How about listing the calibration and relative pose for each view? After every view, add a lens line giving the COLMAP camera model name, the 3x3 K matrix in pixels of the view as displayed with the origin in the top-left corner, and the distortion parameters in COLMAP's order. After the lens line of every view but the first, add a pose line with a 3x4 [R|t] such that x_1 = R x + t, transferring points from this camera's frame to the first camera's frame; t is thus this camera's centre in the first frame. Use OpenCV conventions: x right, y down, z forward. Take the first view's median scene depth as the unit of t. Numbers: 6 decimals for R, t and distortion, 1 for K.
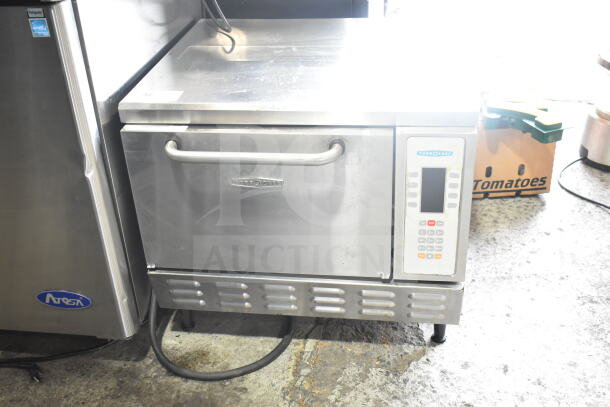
lens RADIAL K [[694.9, 0, 305.0], [0, 694.9, 203.5], [0, 0, 1]] dist [-0.000635, -0.002366]
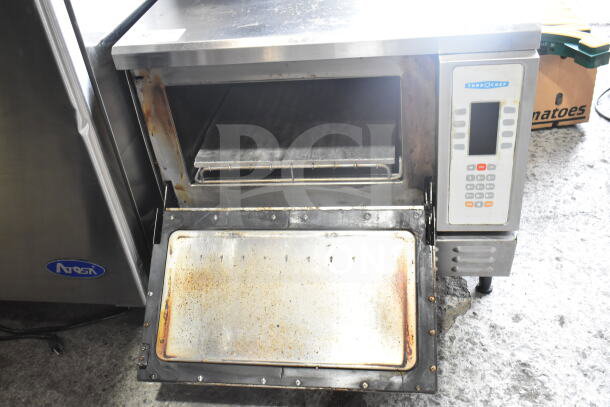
lens RADIAL K [[605.1, 0, 308.7], [0, 605.1, 191.8], [0, 0, 1]] dist [0.003529, -0.000167]
pose [[0.998250, -0.050449, -0.030860, -0.008969], [0.052906, 0.994993, 0.084789, -0.014436], [0.026428, -0.086273, 0.995921, 0.217714]]
